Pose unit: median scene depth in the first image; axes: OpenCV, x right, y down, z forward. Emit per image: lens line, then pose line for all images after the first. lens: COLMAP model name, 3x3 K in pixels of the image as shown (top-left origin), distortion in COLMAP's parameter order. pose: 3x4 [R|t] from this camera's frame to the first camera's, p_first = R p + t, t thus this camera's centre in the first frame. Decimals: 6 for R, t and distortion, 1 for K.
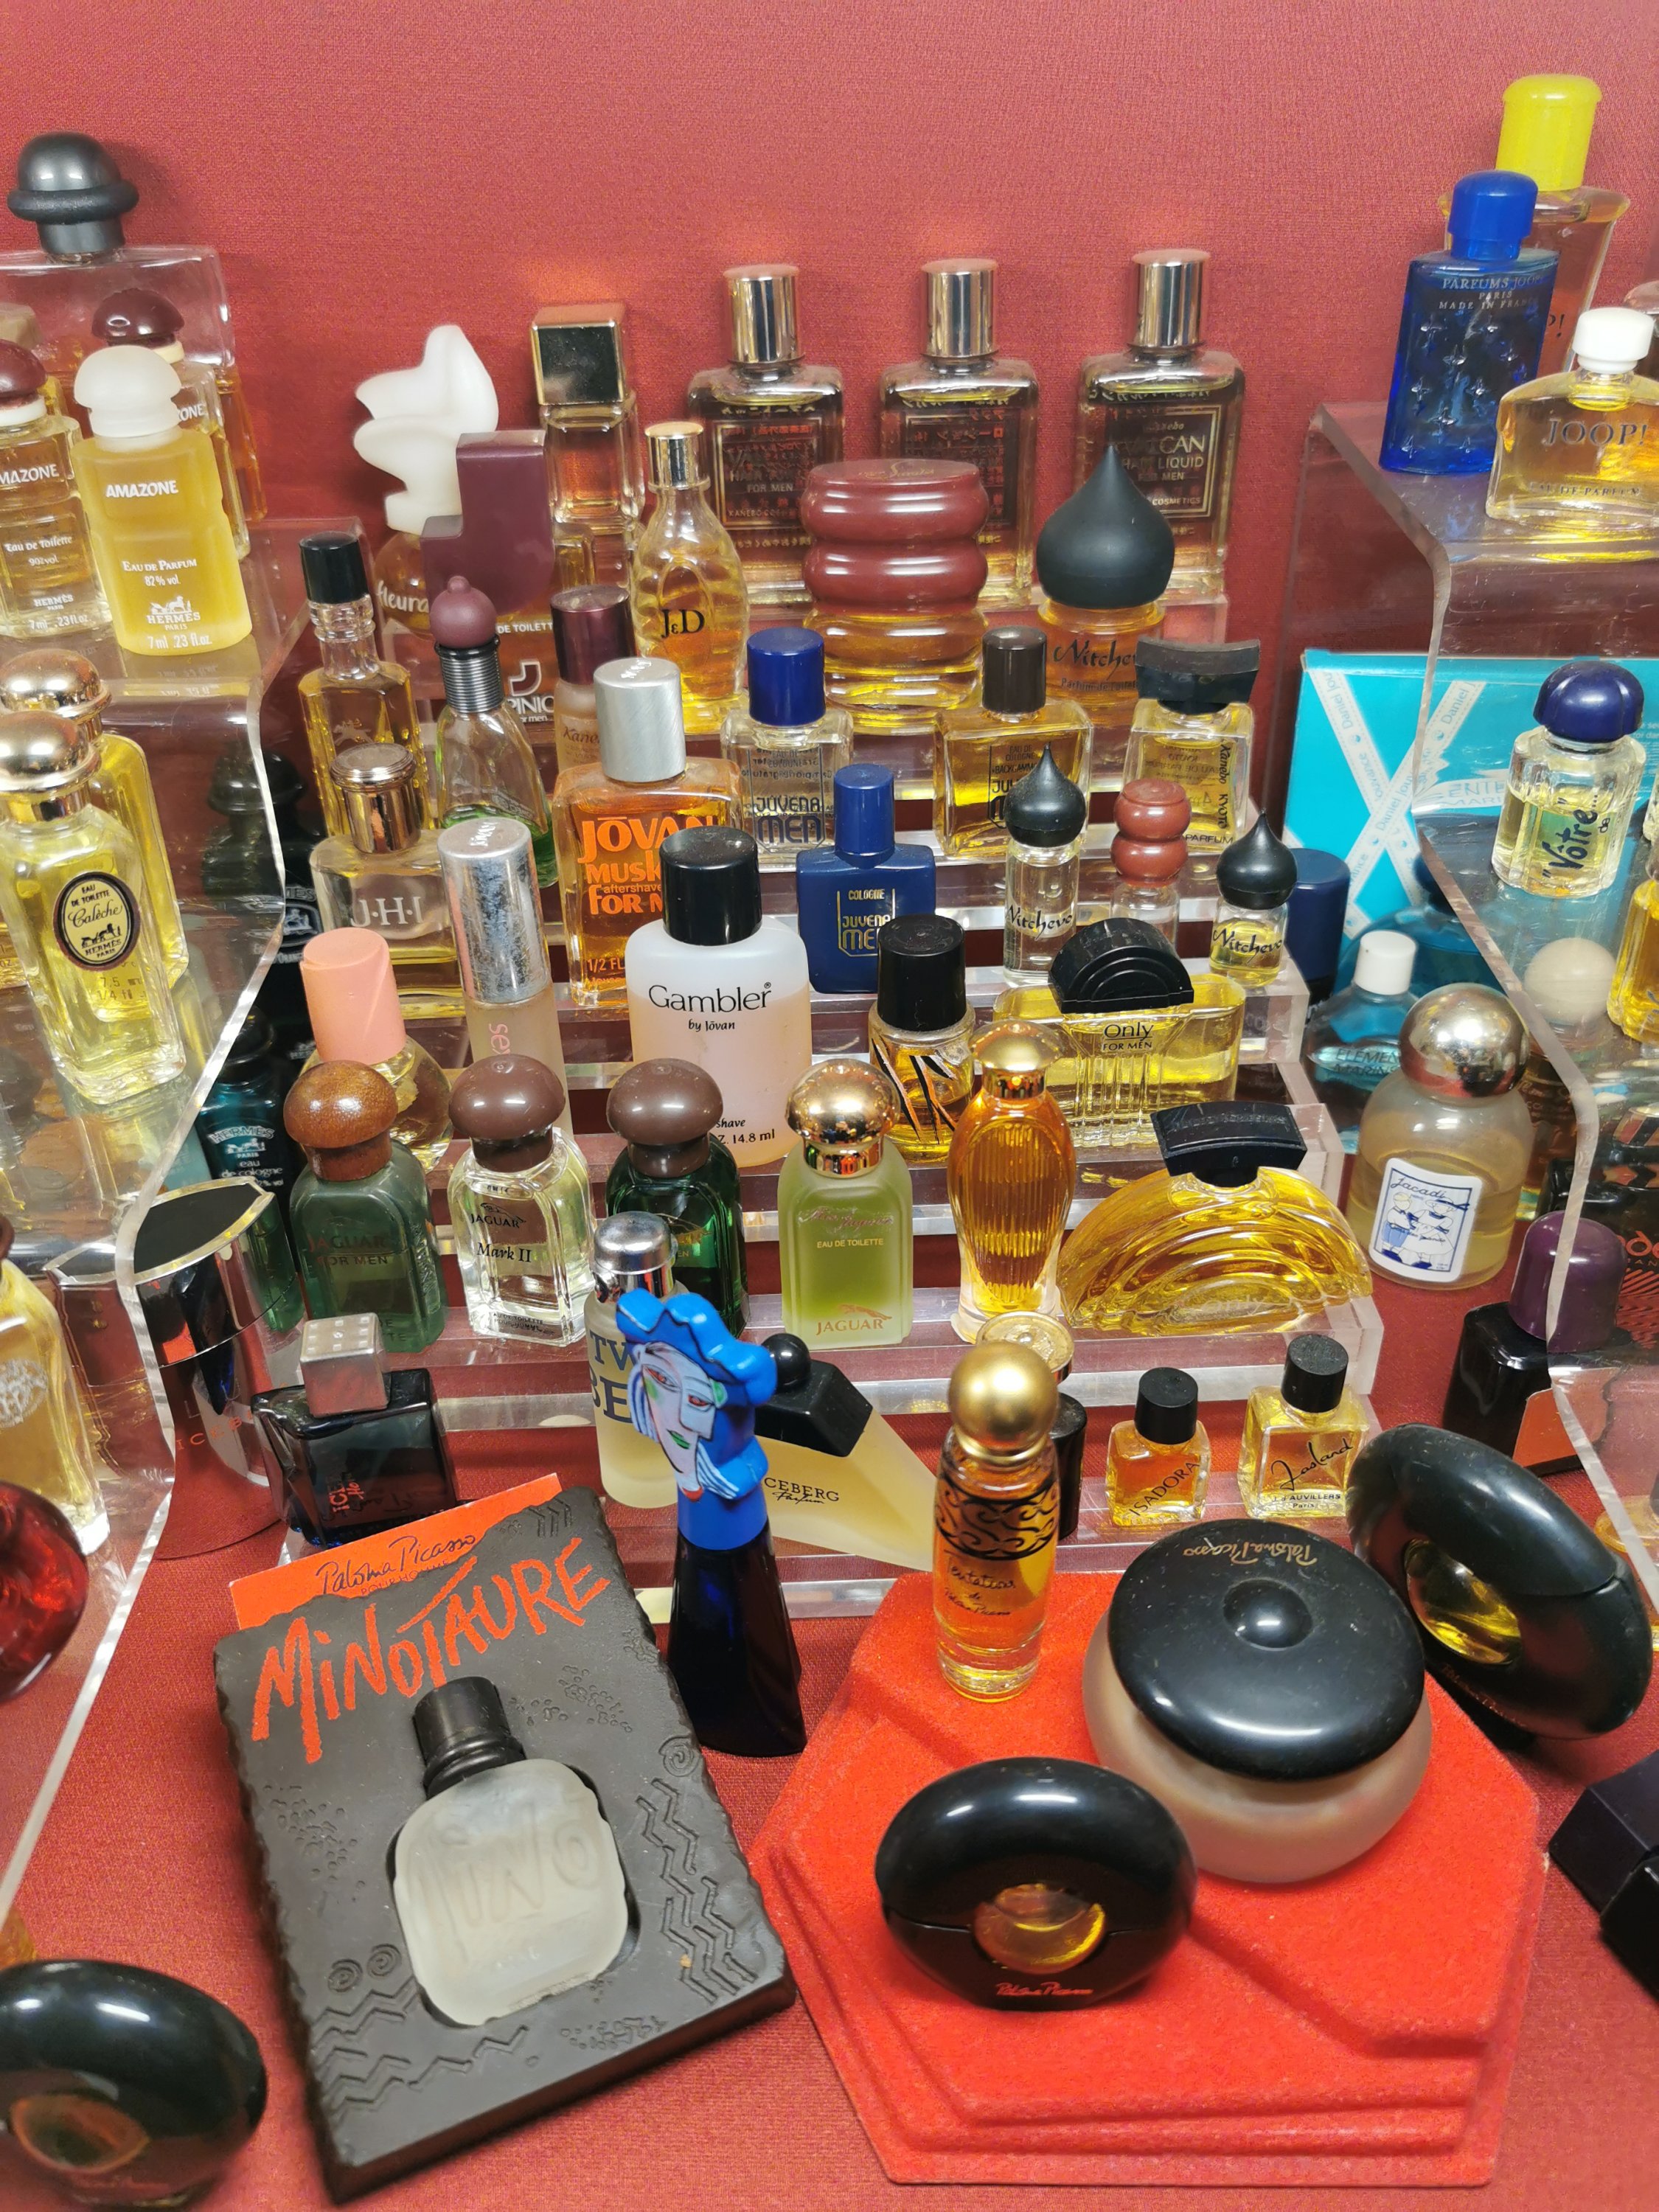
lens RADIAL K [[1769.6, 0, 821.4], [0, 1769.6, 1097.7], [0, 0, 1]] dist [0.032287, -0.072019]
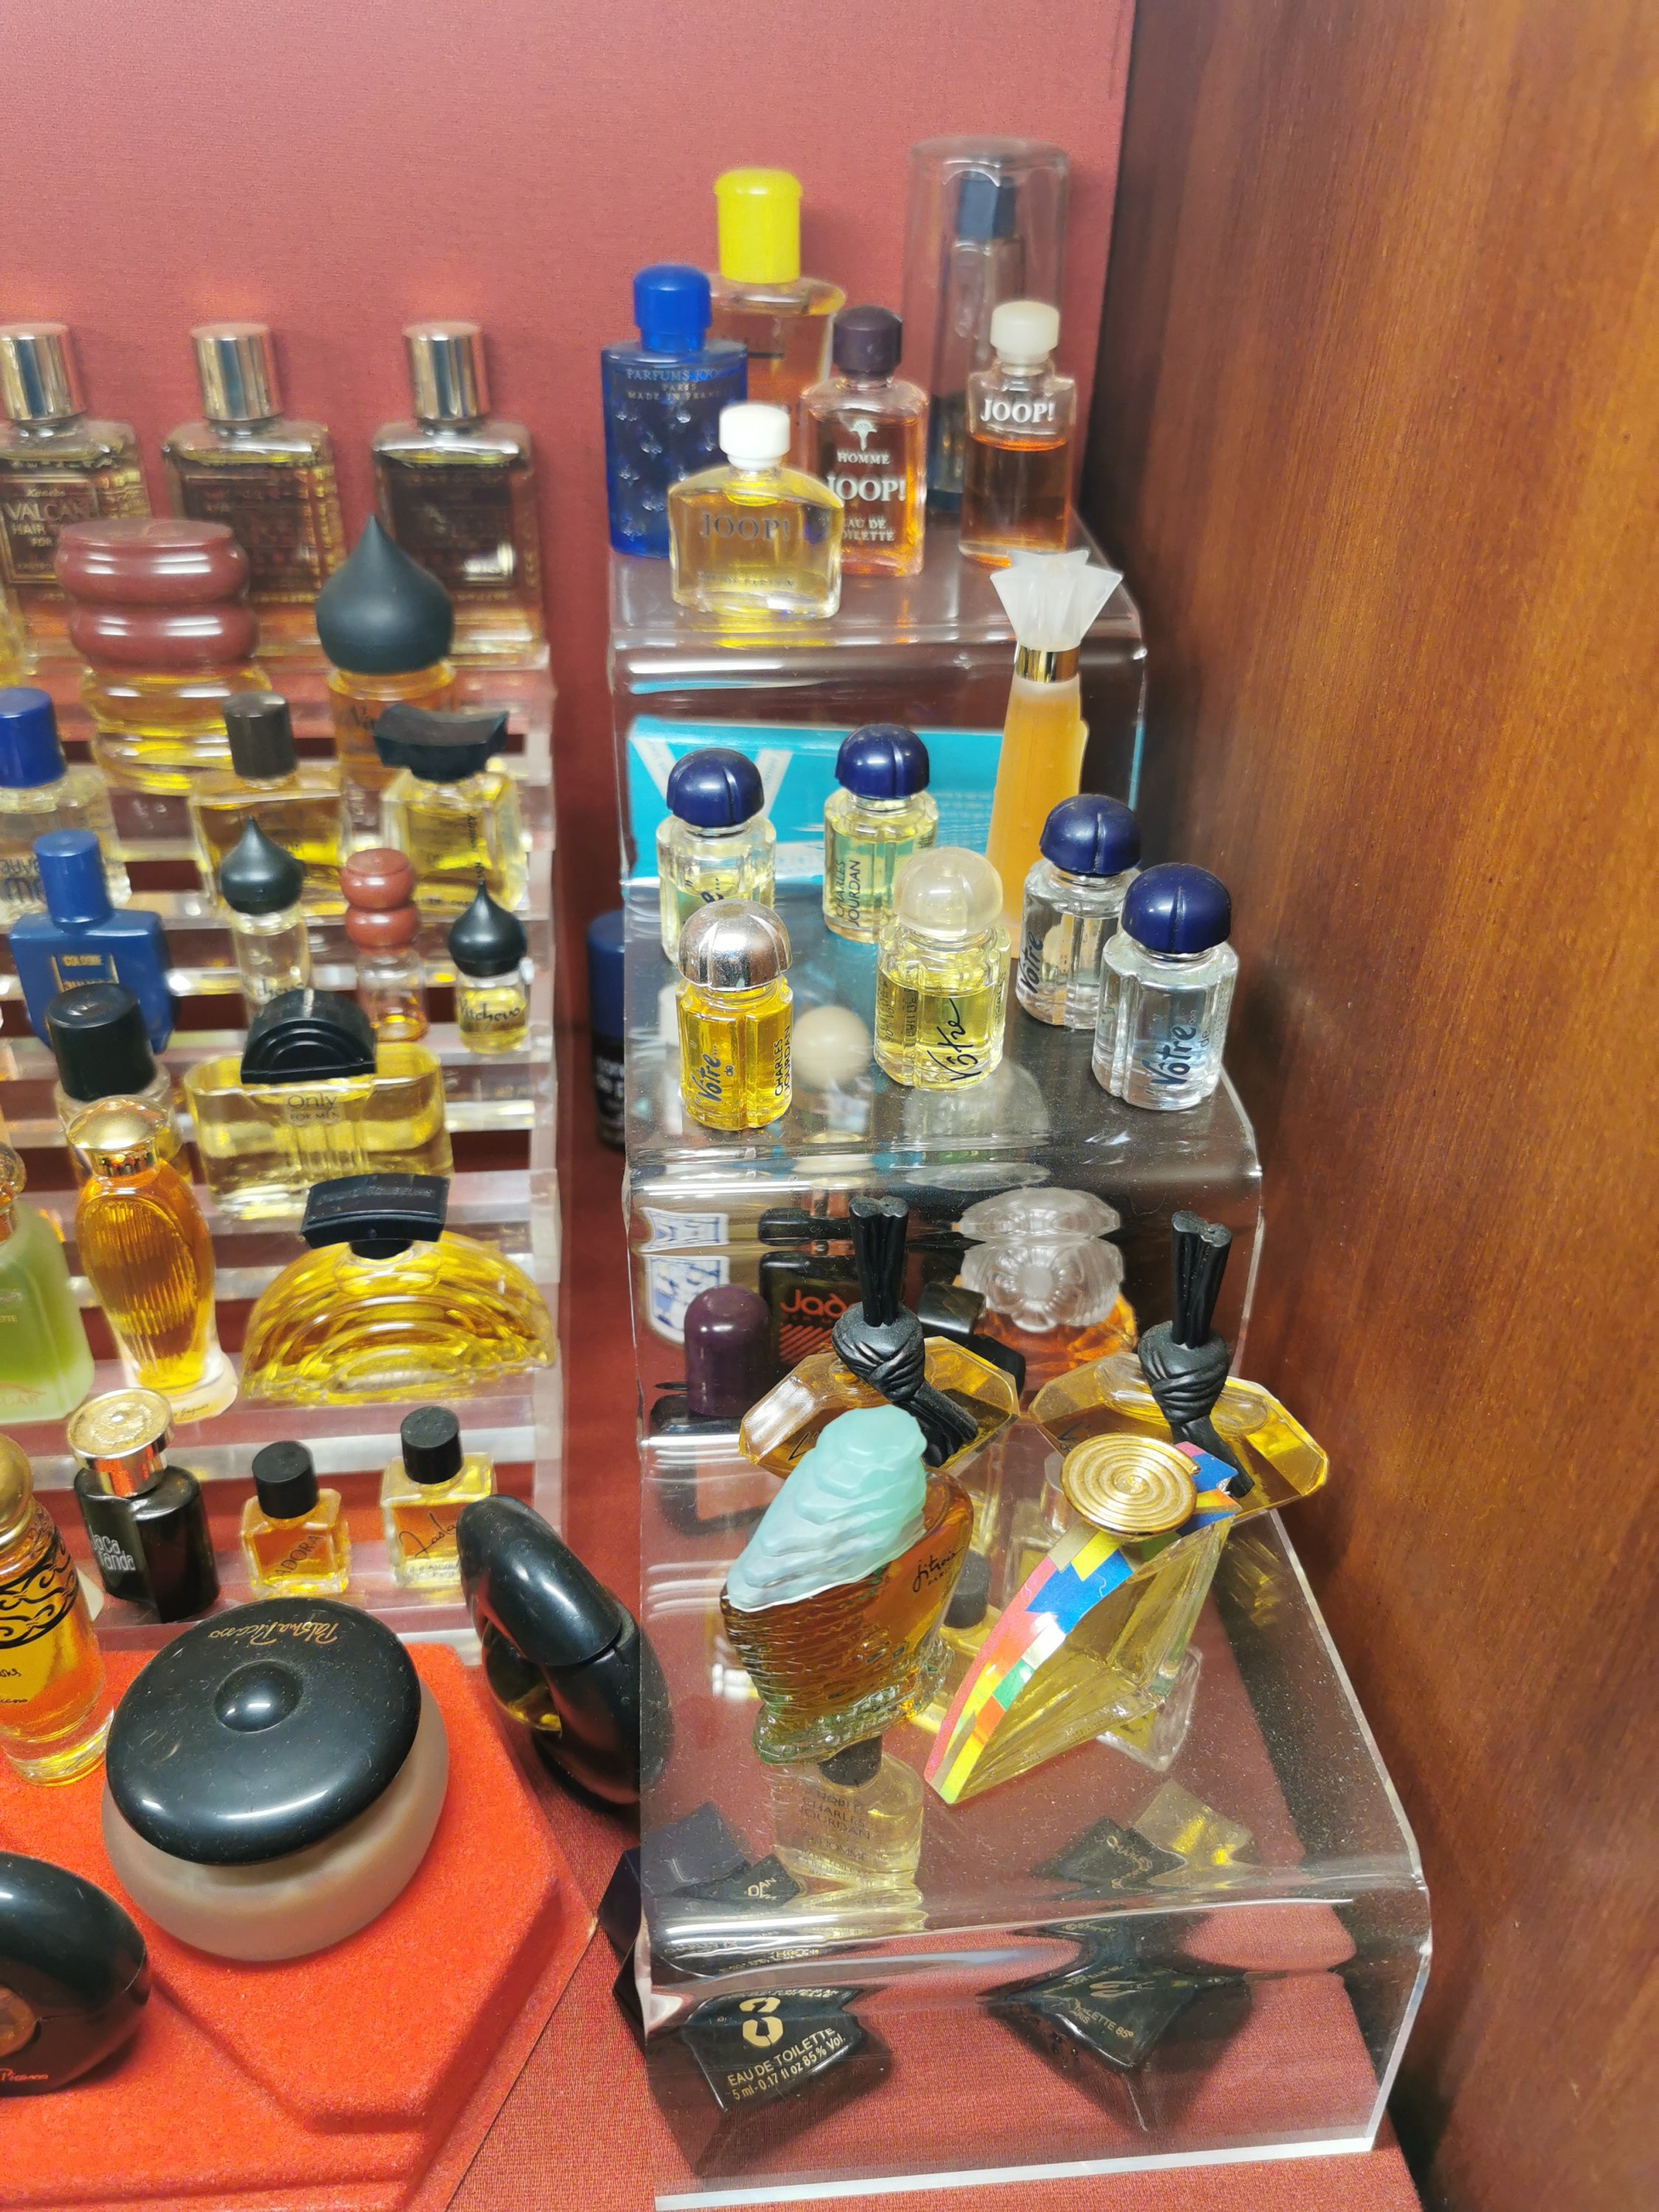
lens RADIAL K [[1769.6, 0, 832.5], [0, 1769.6, 1099.1], [0, 0, 1]] dist [0.032287, -0.072019]
pose [[0.995384, 0.000371, 0.095968, 0.369343], [0.000336, 0.999973, -0.007351, -0.031284], [-0.095968, 0.007349, 0.995357, -0.030394]]
